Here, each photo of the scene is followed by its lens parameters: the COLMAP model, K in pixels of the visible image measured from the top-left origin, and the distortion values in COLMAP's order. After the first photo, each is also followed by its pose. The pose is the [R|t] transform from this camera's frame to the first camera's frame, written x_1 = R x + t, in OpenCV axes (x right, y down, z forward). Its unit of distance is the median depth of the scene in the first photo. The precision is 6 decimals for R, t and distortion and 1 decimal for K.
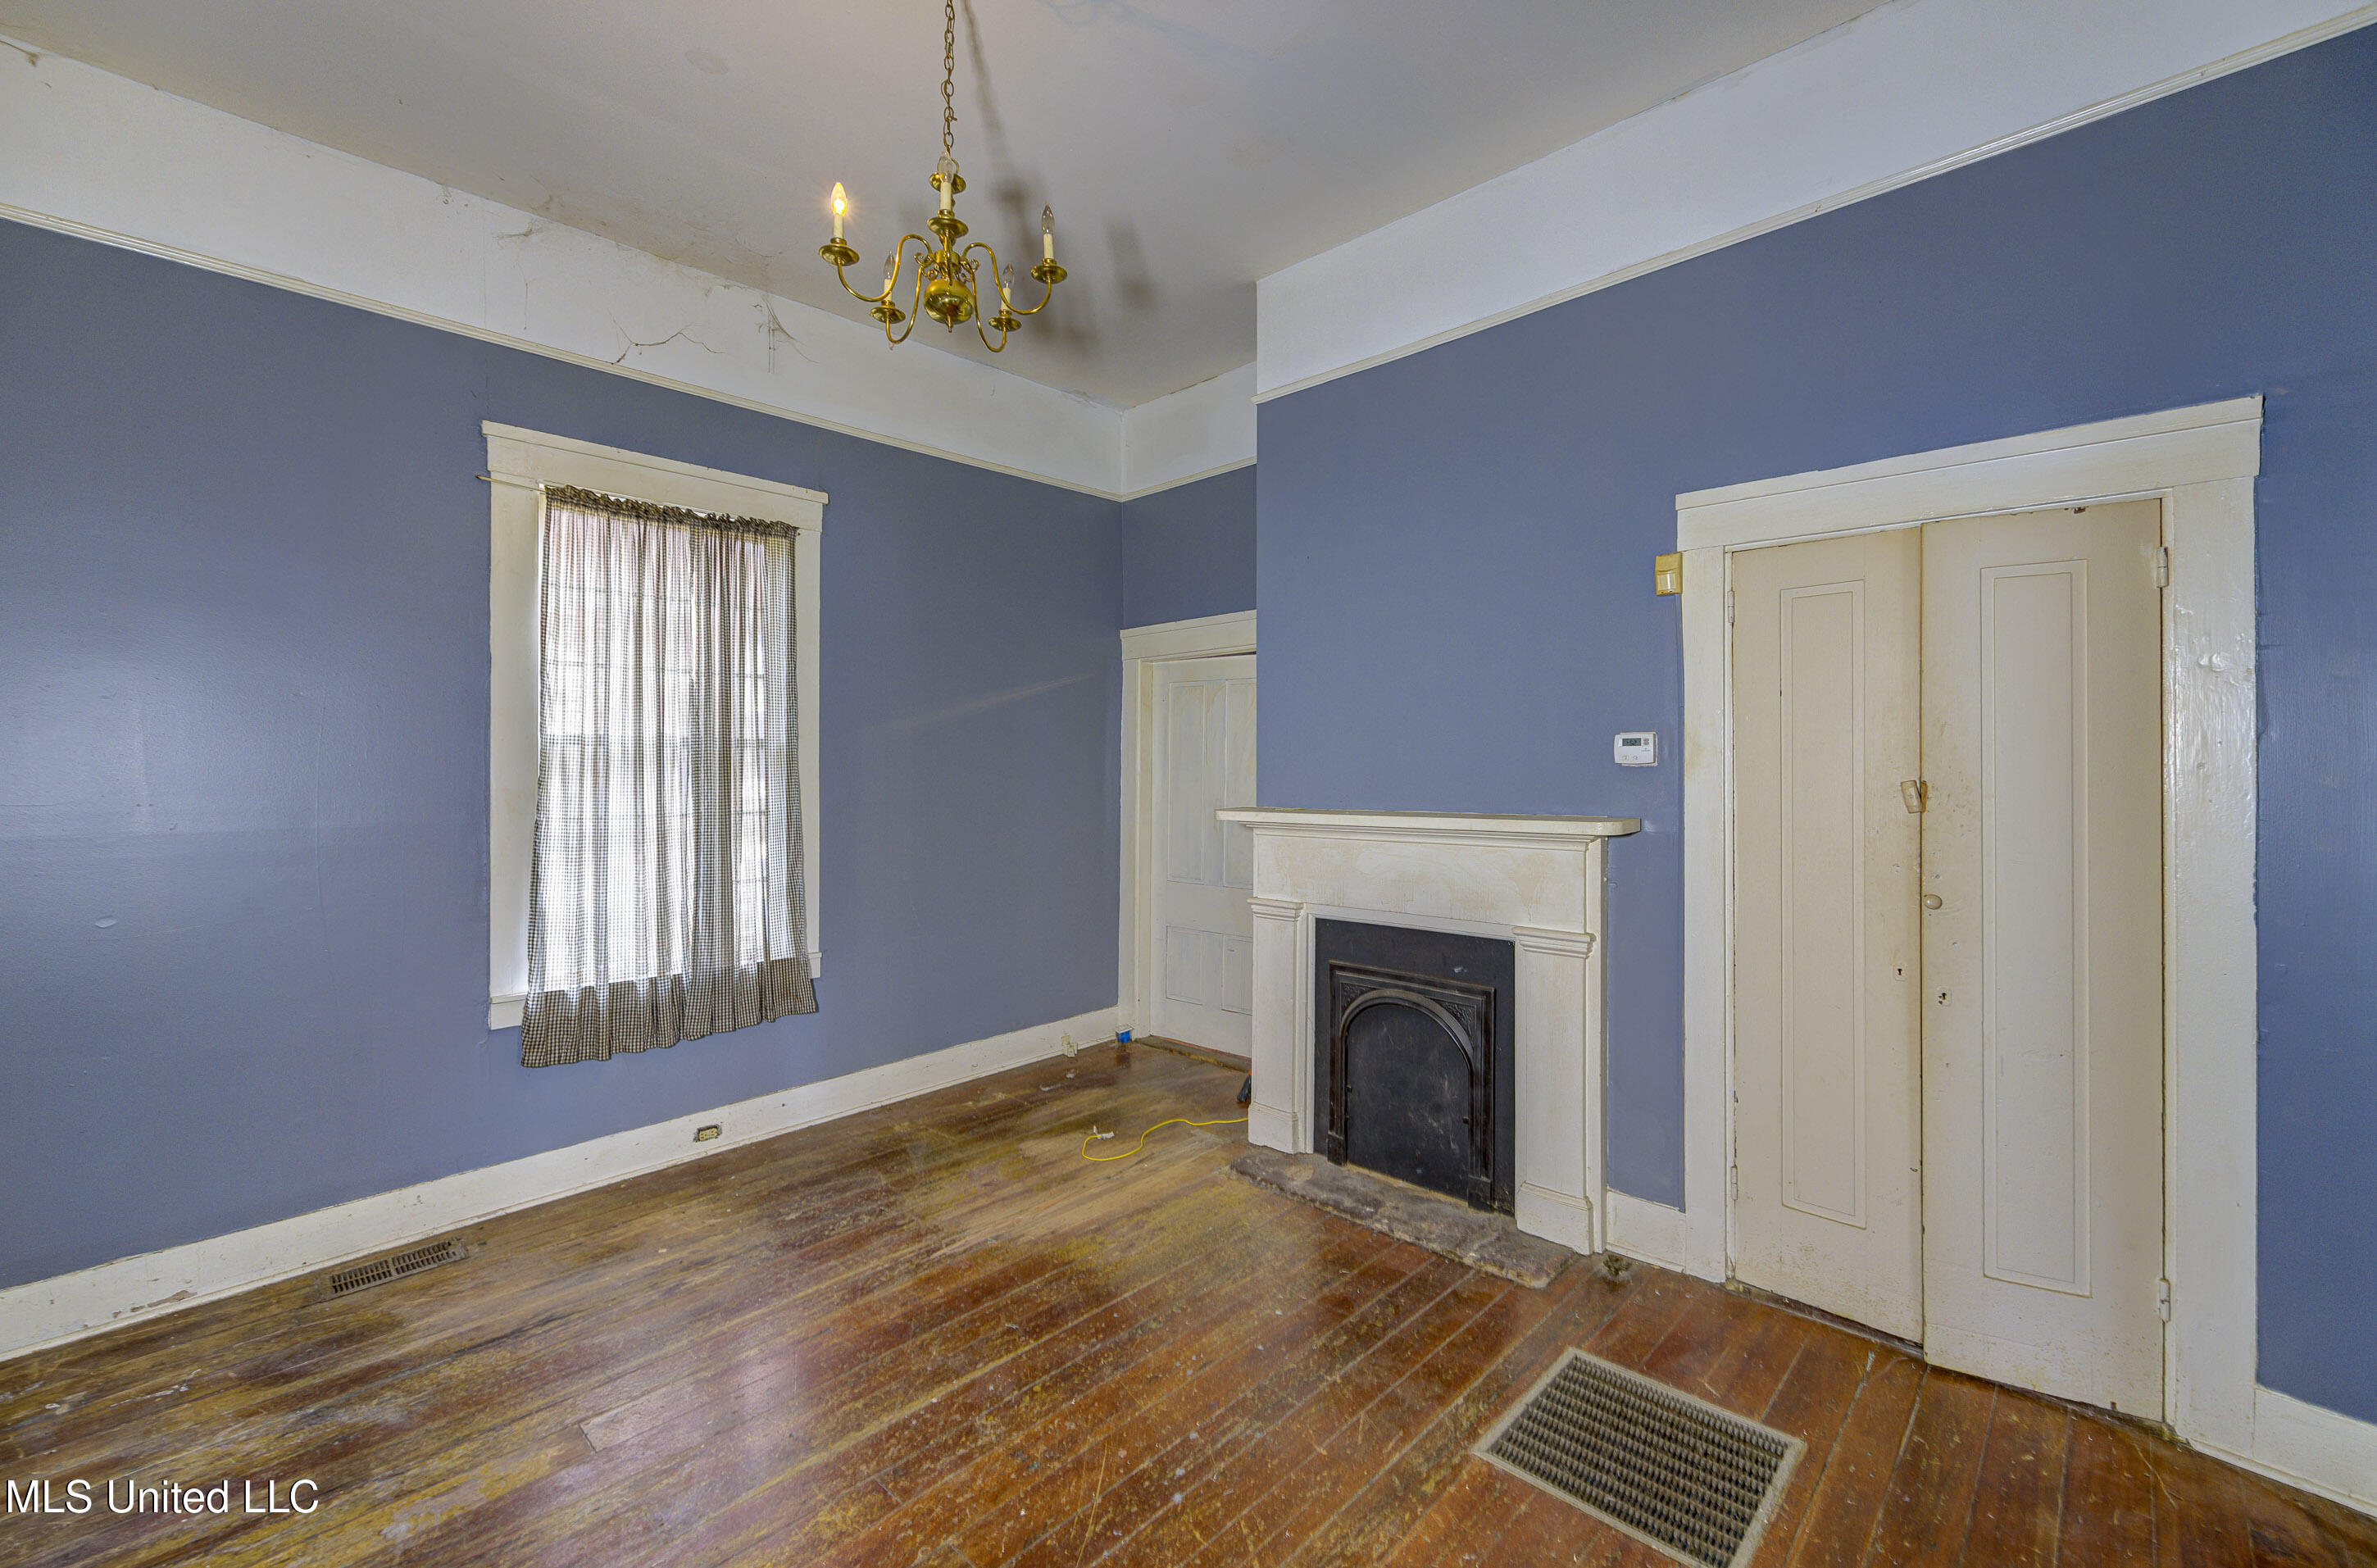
lens RADIAL K [[984.2, 0, 1203.1], [0, 984.2, 762.9], [0, 0, 1]] dist [0.000637, 0.000353]
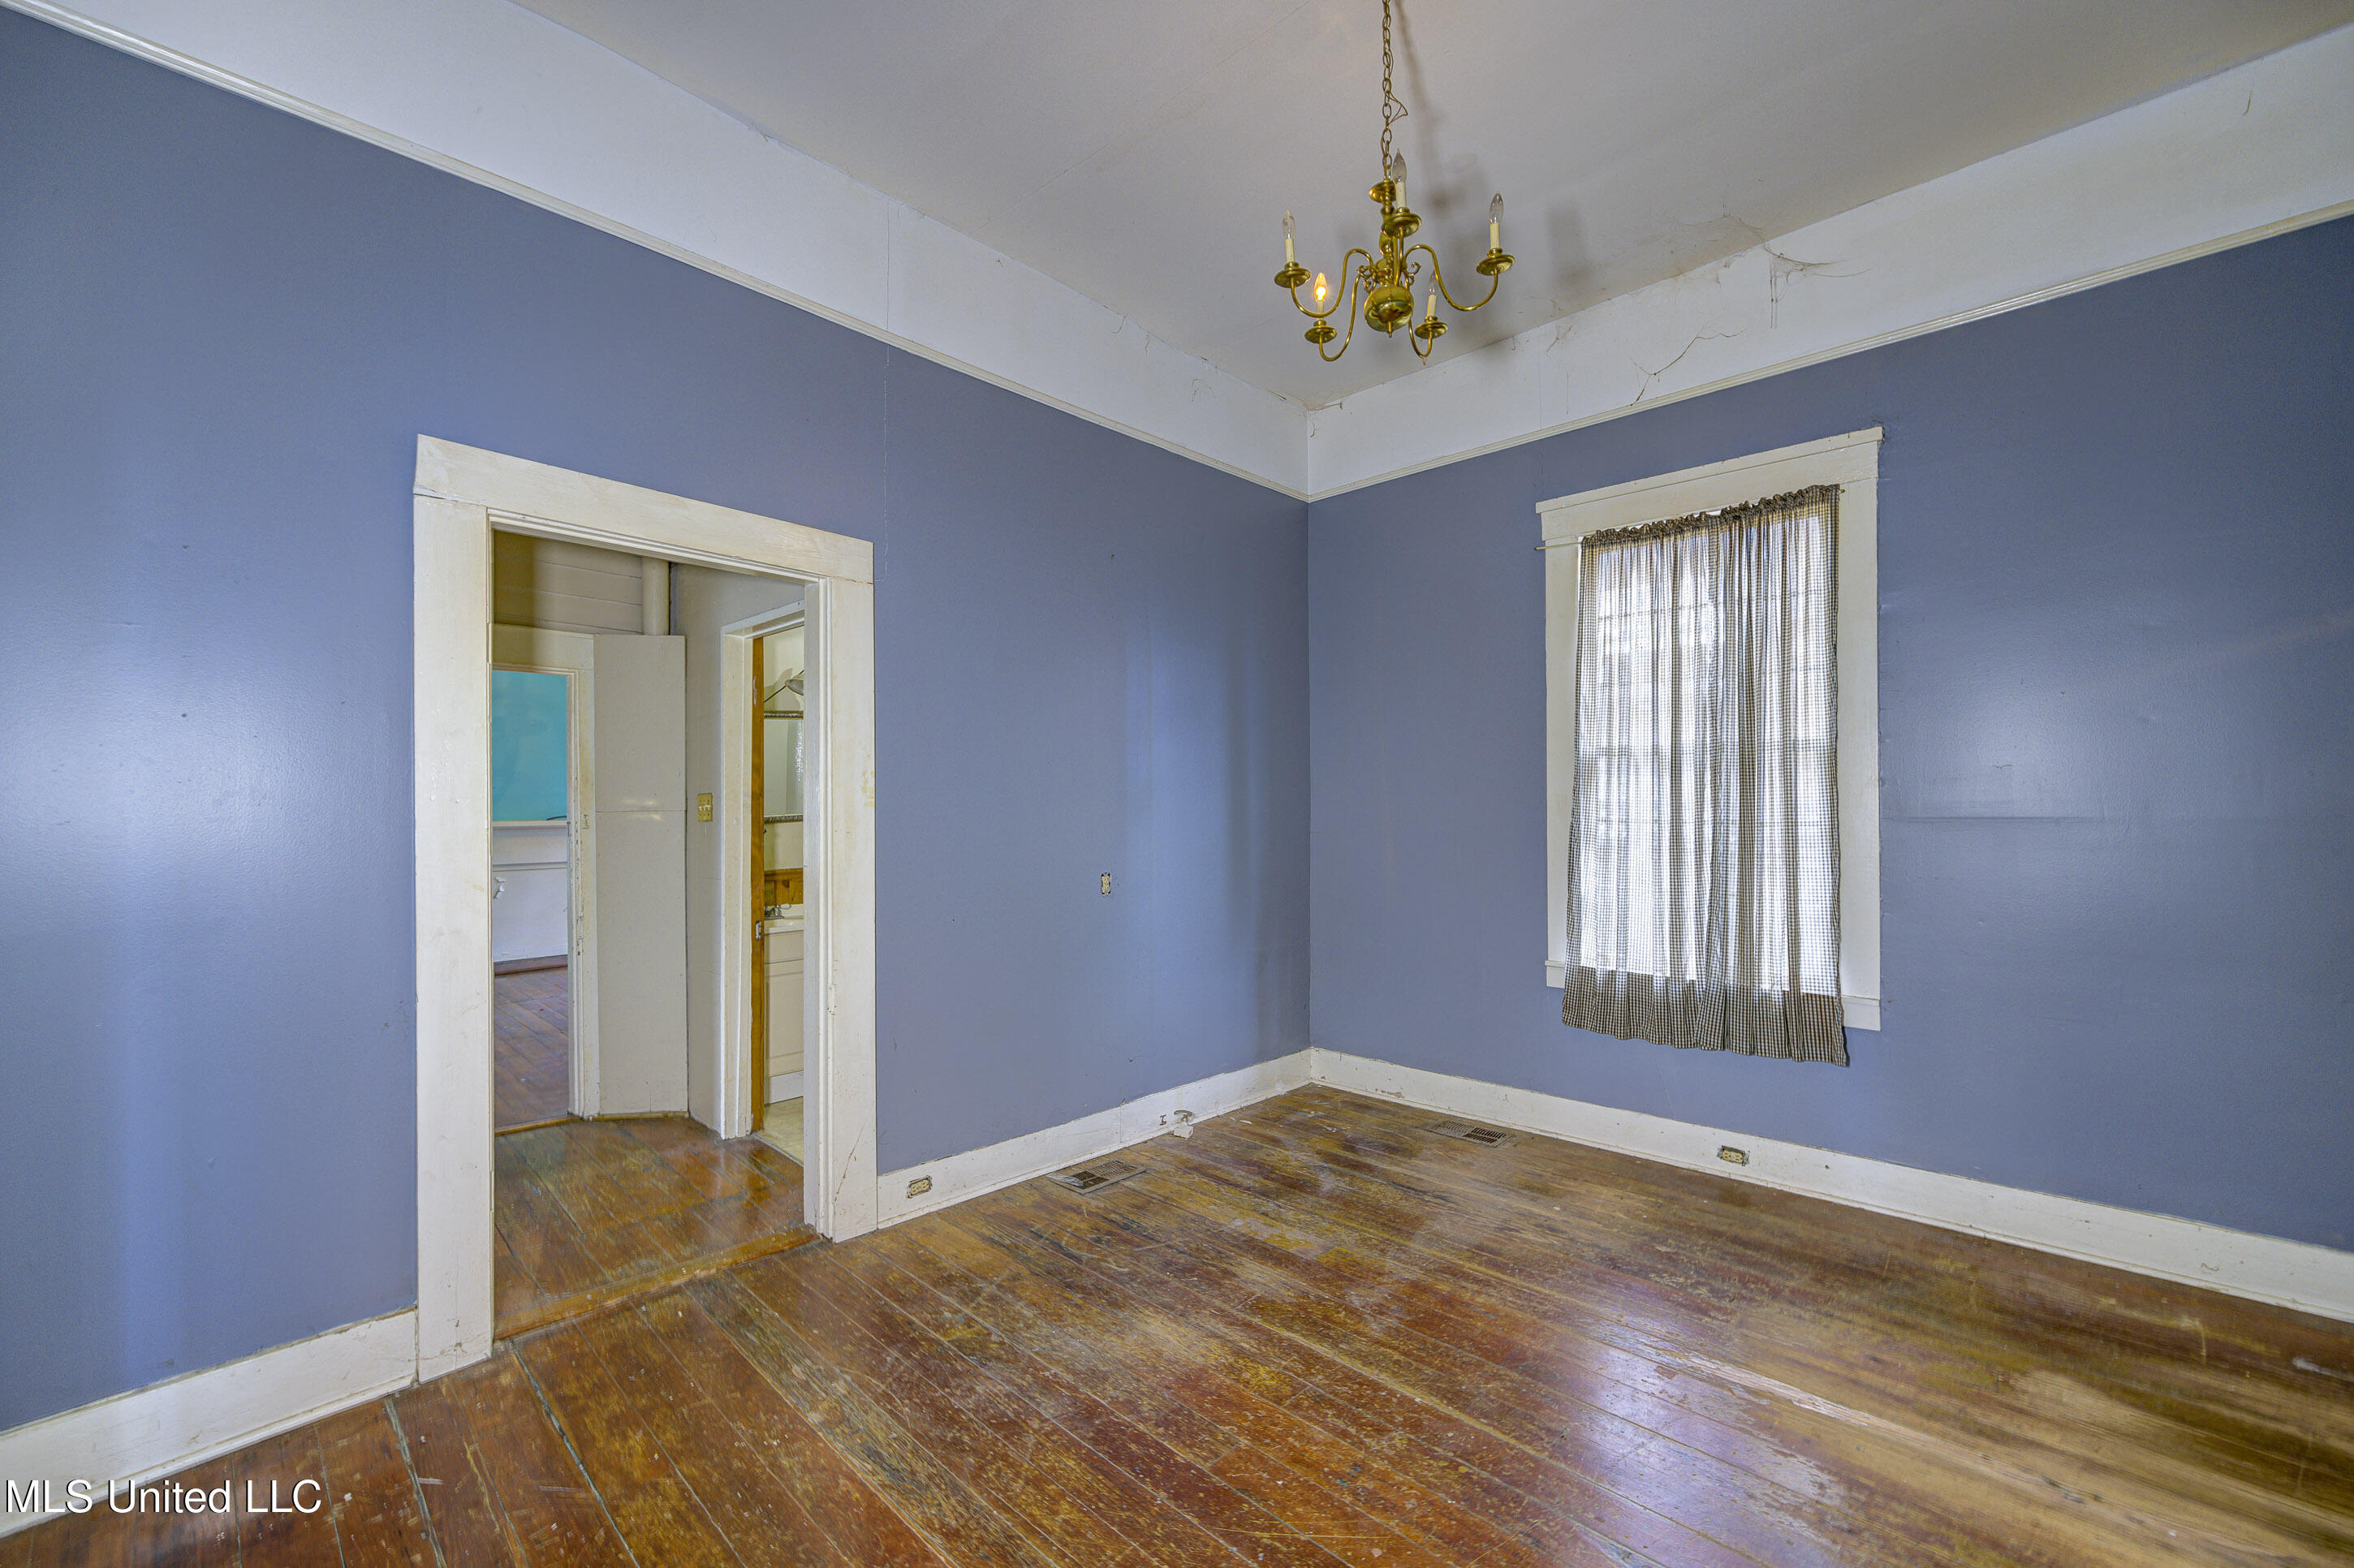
lens RADIAL K [[955.5, 0, 1177.0], [0, 955.5, 784.0], [0, 0, 1]] dist [0.000564, -0.000209]
pose [[-0.019699, -0.009561, -0.999760, 0.478417], [0.016479, 0.999815, -0.009886, 0.016897], [0.999670, -0.016669, -0.019538, 0.526916]]
